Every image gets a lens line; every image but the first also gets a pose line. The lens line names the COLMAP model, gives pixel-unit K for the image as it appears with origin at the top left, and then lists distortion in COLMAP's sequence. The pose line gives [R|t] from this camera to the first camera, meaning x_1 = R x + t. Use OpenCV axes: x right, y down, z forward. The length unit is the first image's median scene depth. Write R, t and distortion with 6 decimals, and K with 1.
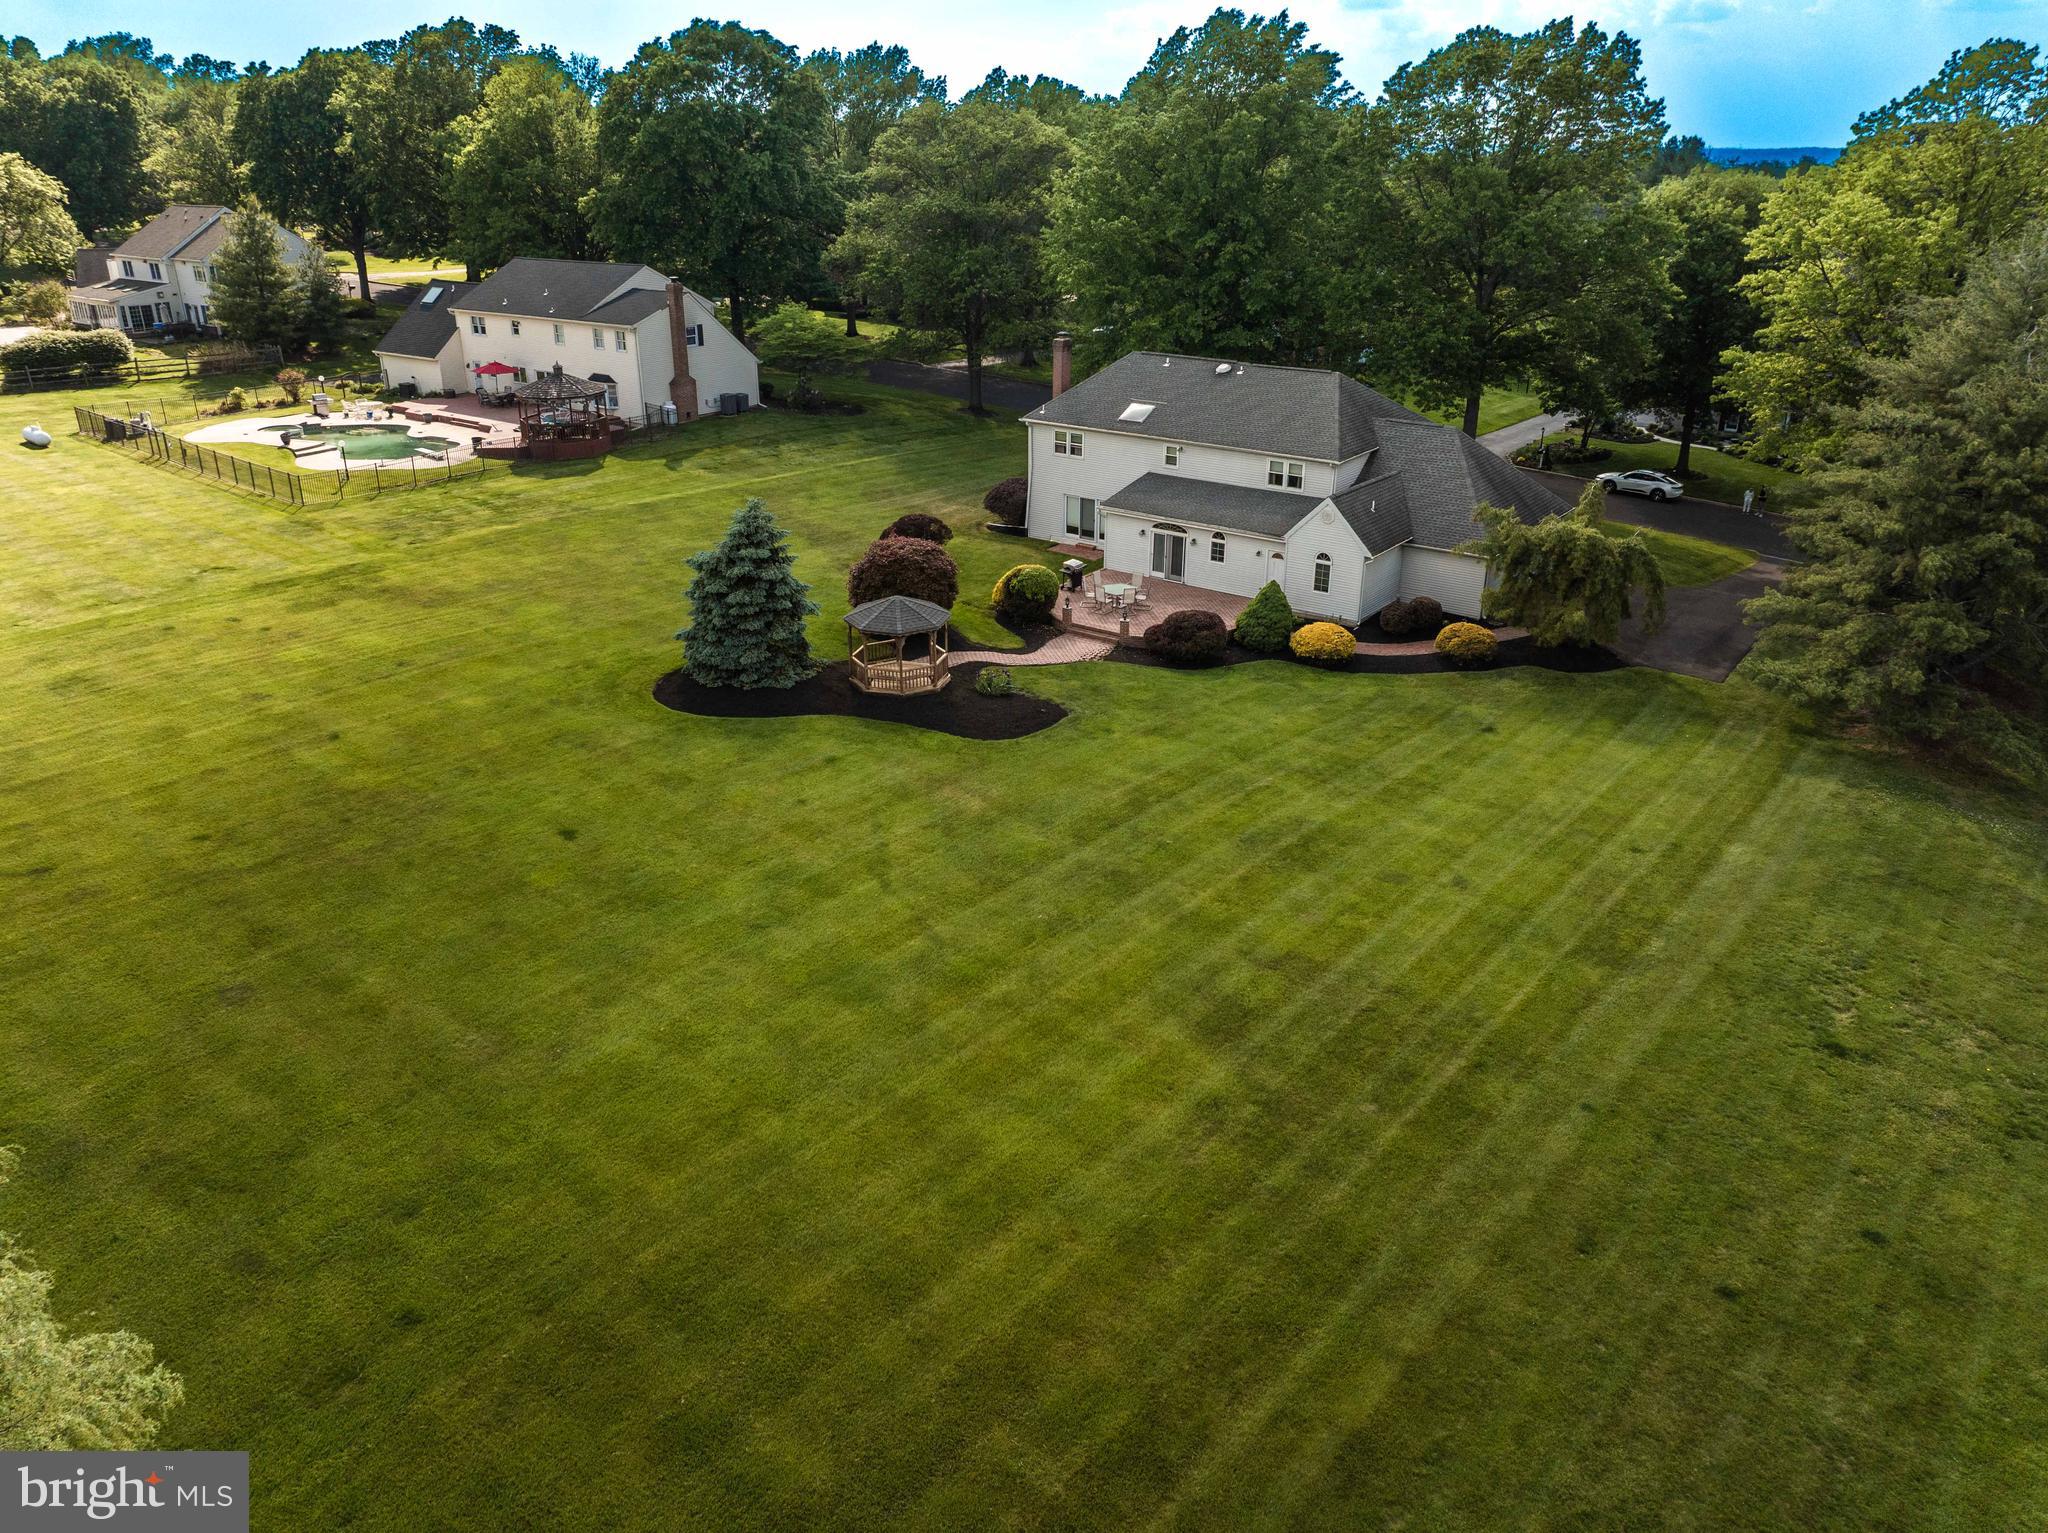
lens RADIAL K [[1427.1, 0, 1024.0], [0, 1427.1, 766.5], [0, 0, 1]] dist [-0.052920, -0.002890]
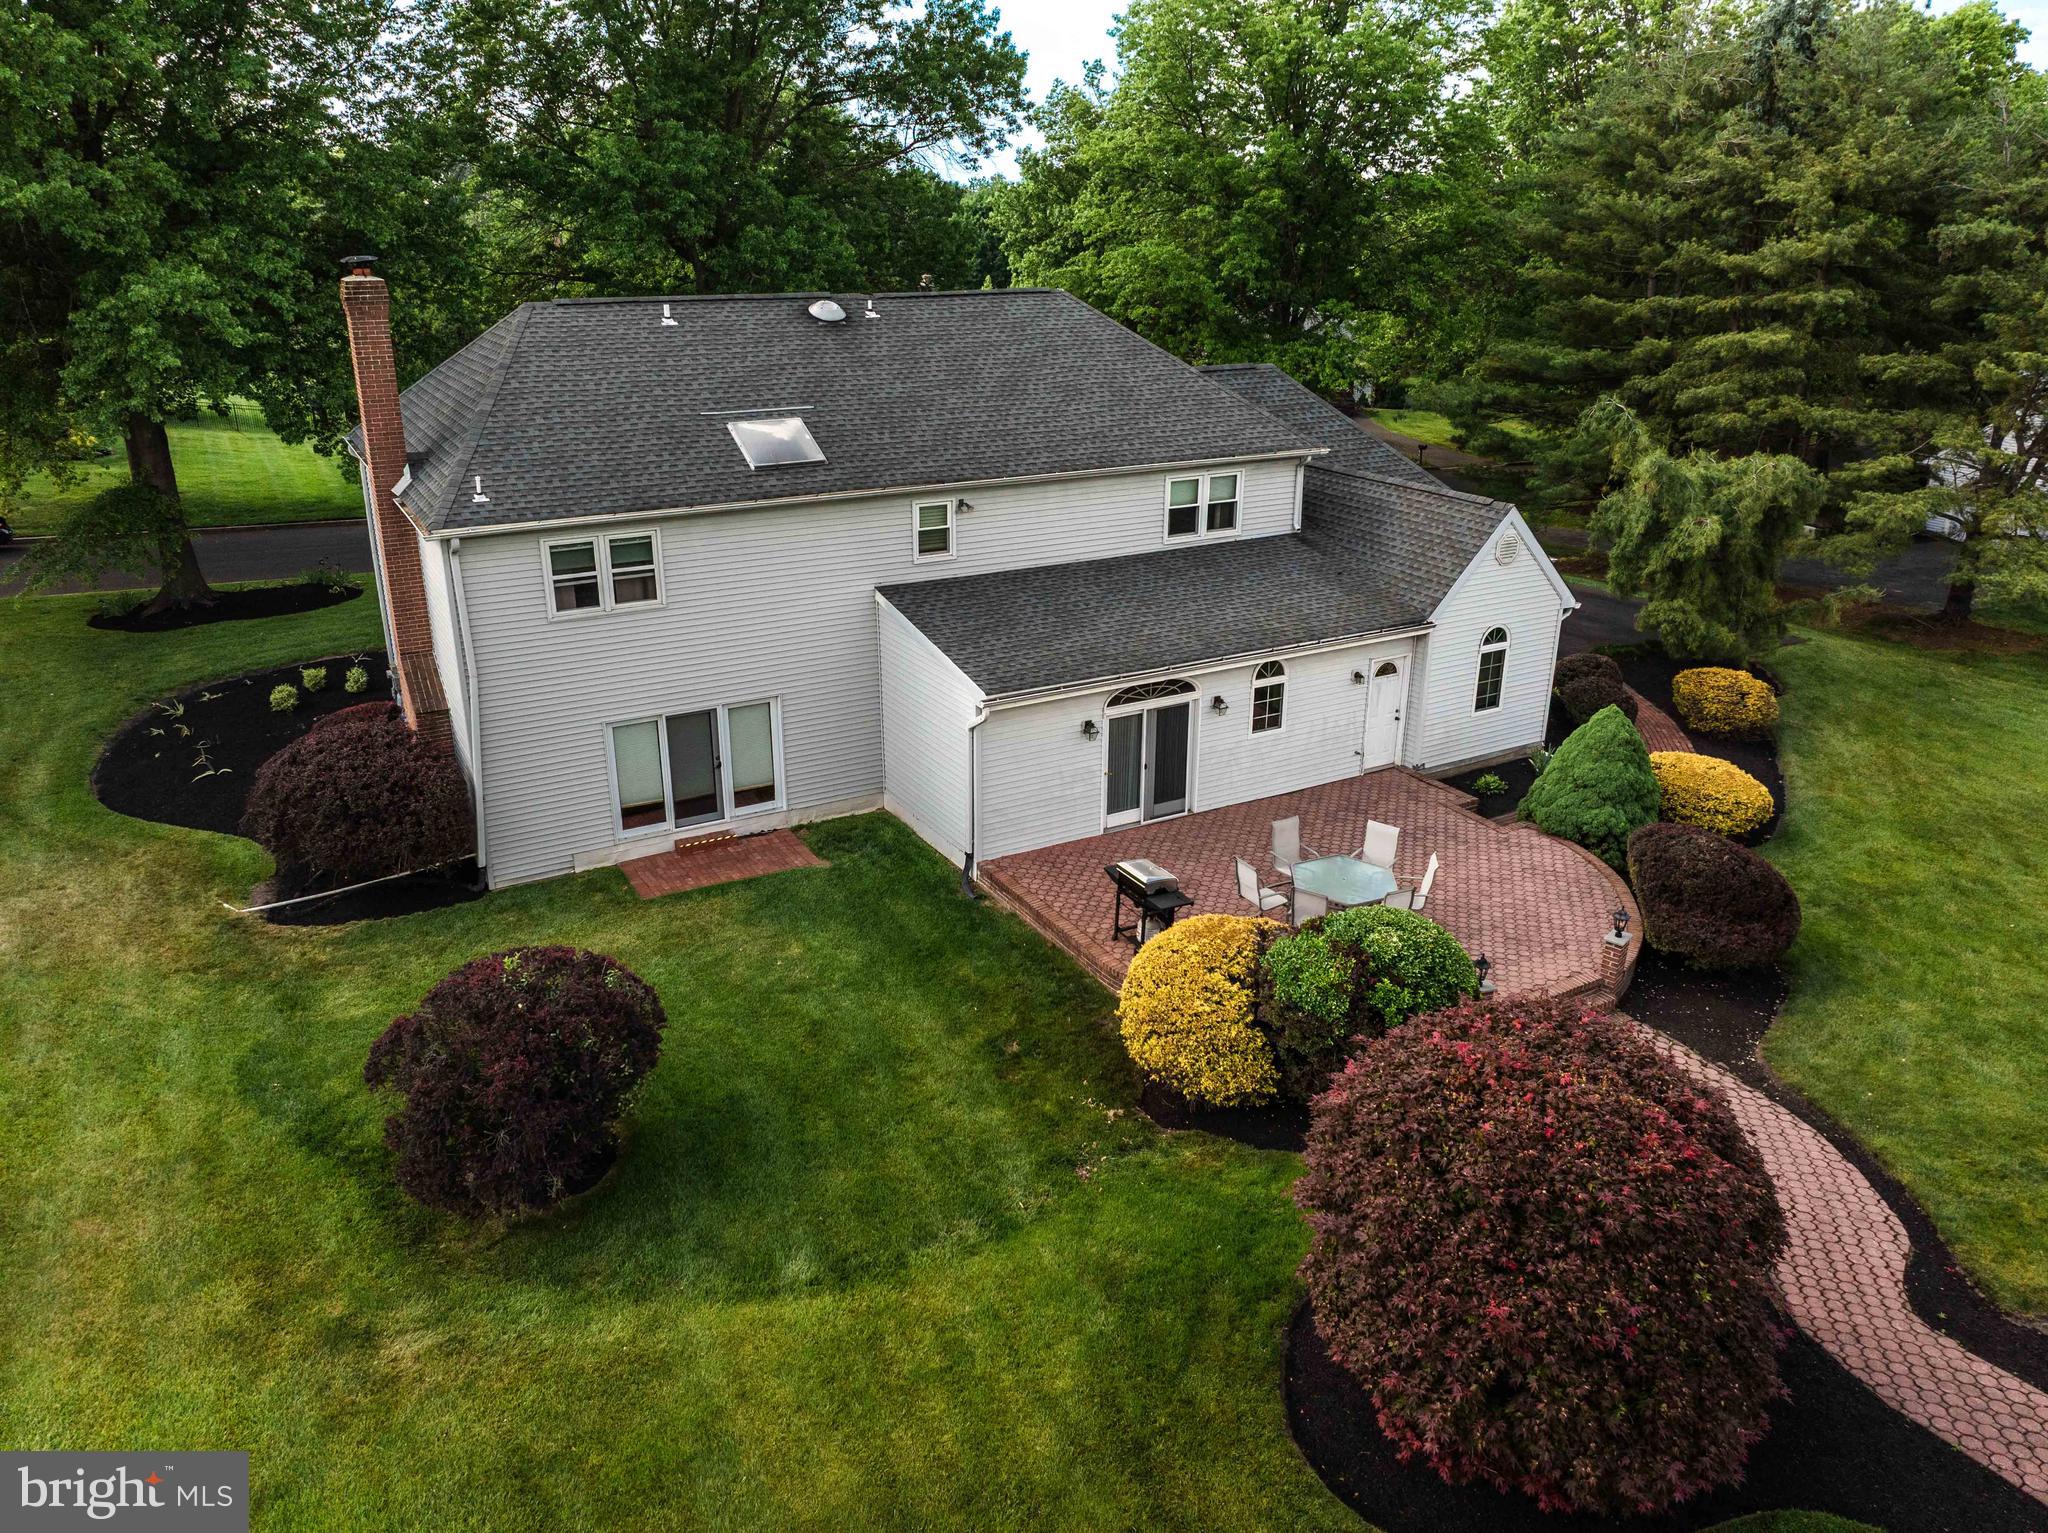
lens RADIAL K [[1426.2, 0, 1023.1], [0, 1426.2, 775.4], [0, 0, 1]] dist [-0.039785, 0.003168]
pose [[0.408213, -0.338381, 0.847856, -0.245127], [0.363302, 0.912265, 0.189169, -0.233253], [-0.837481, 0.230806, 0.495333, 0.848154]]
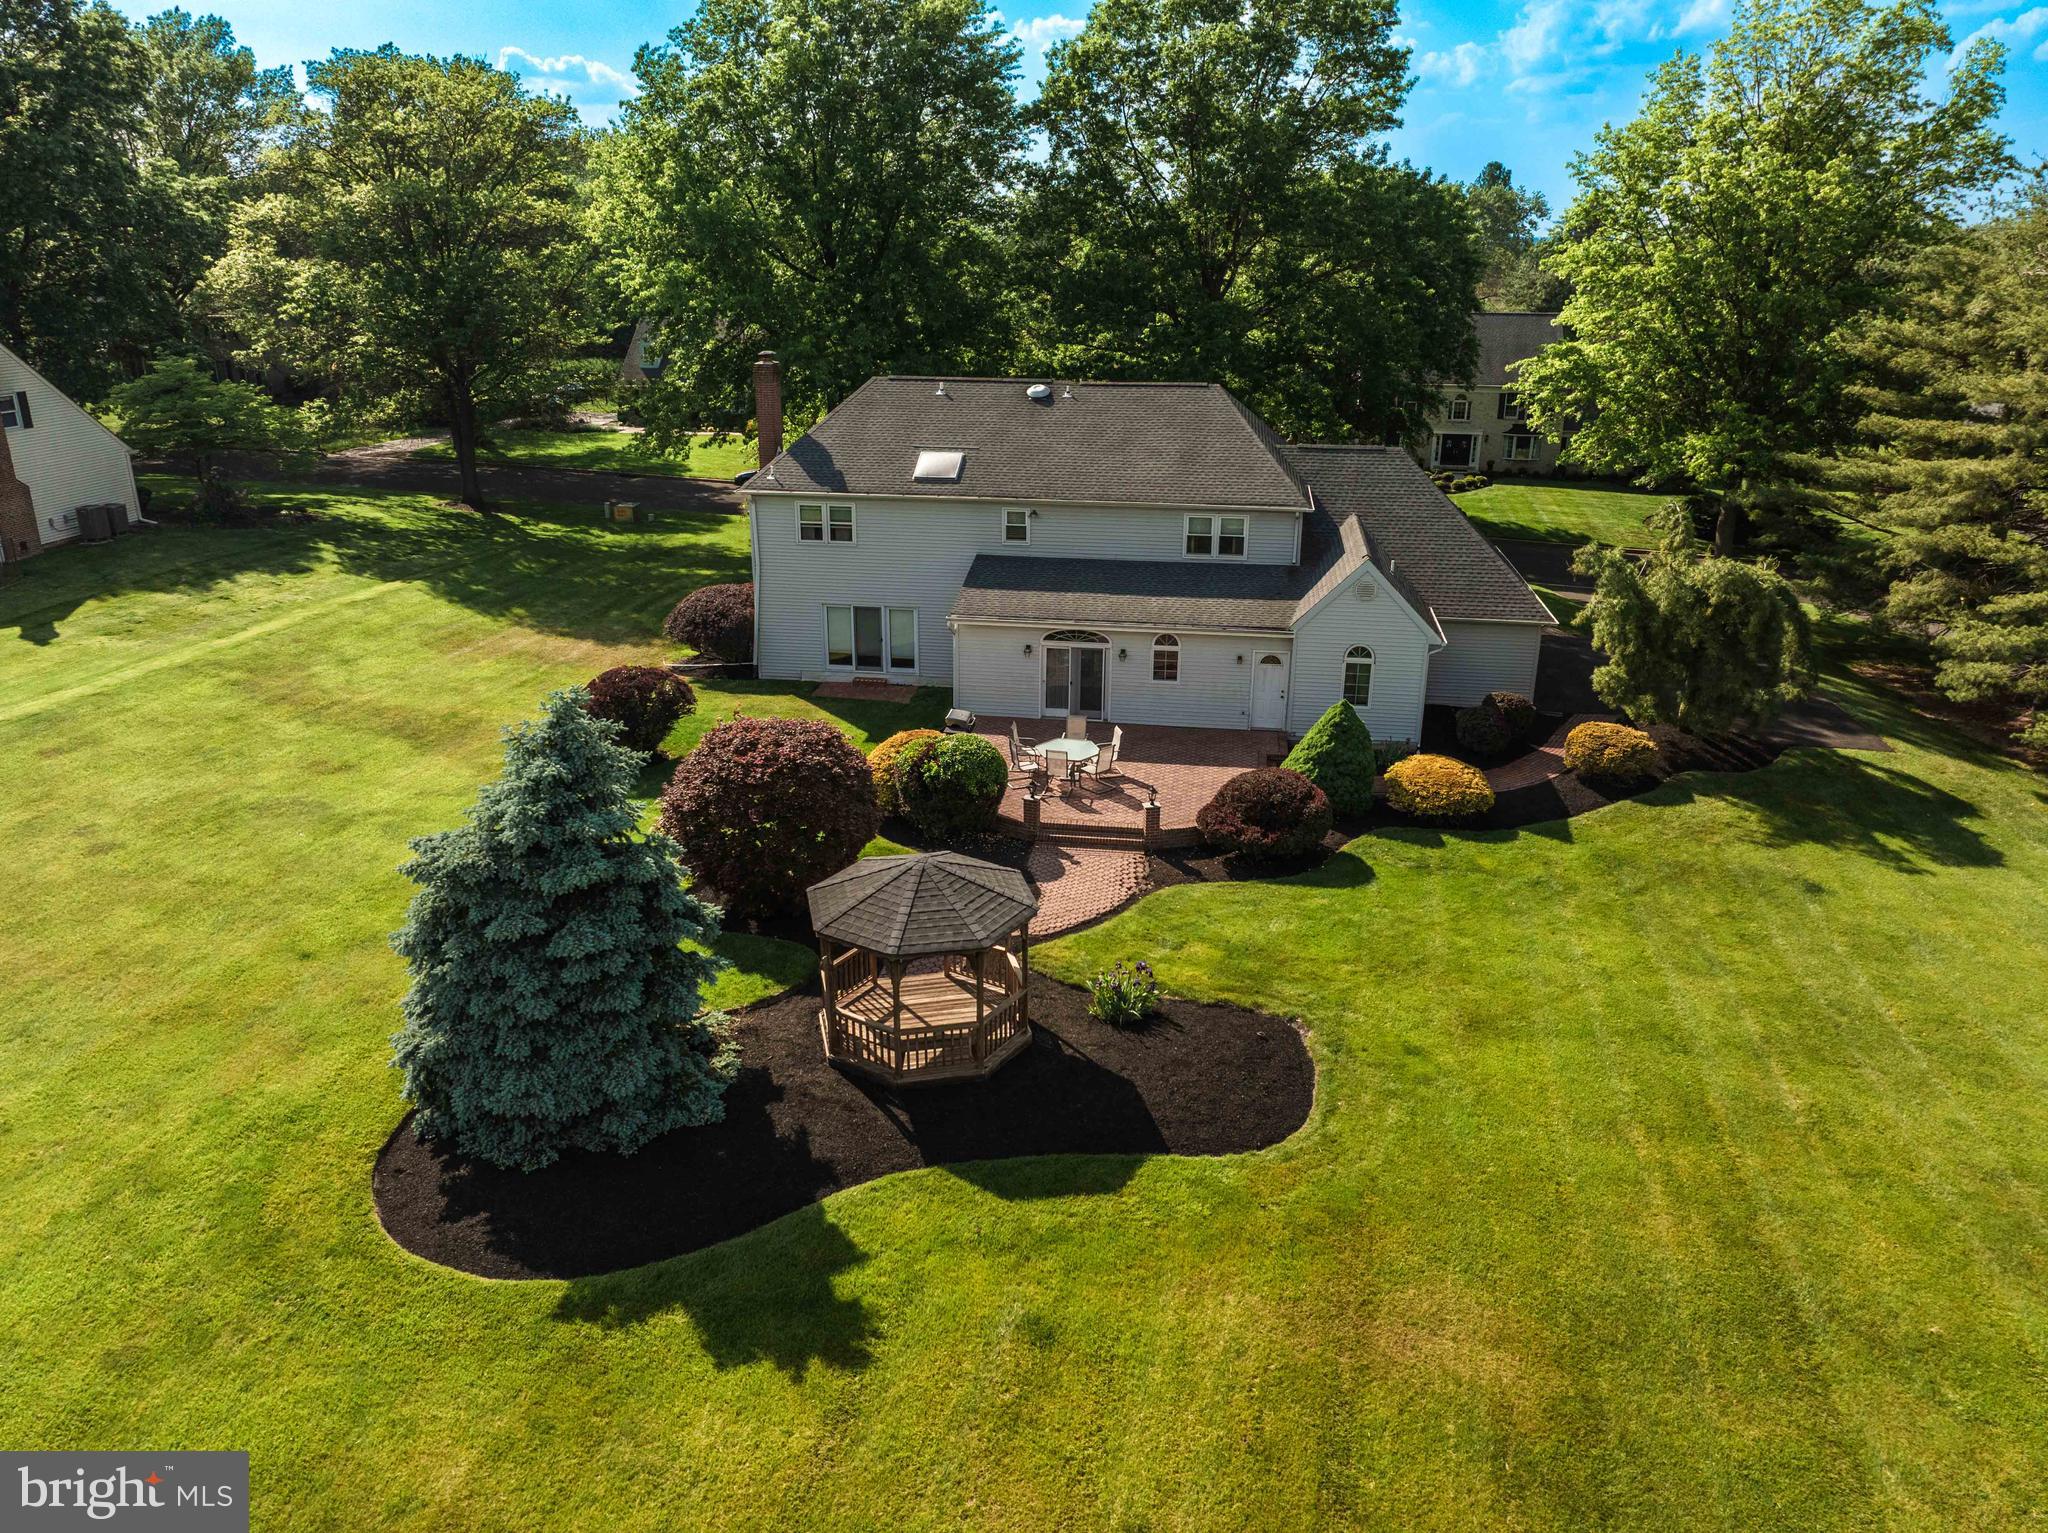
lens RADIAL K [[1426.2, 0, 1023.1], [0, 1426.2, 775.4], [0, 0, 1]] dist [-0.039785, 0.003168]
pose [[0.883899, -0.163589, 0.438135, -0.202457], [0.185468, 0.982623, -0.007279, -0.108295], [-0.429331, 0.087694, 0.898880, 0.456030]]
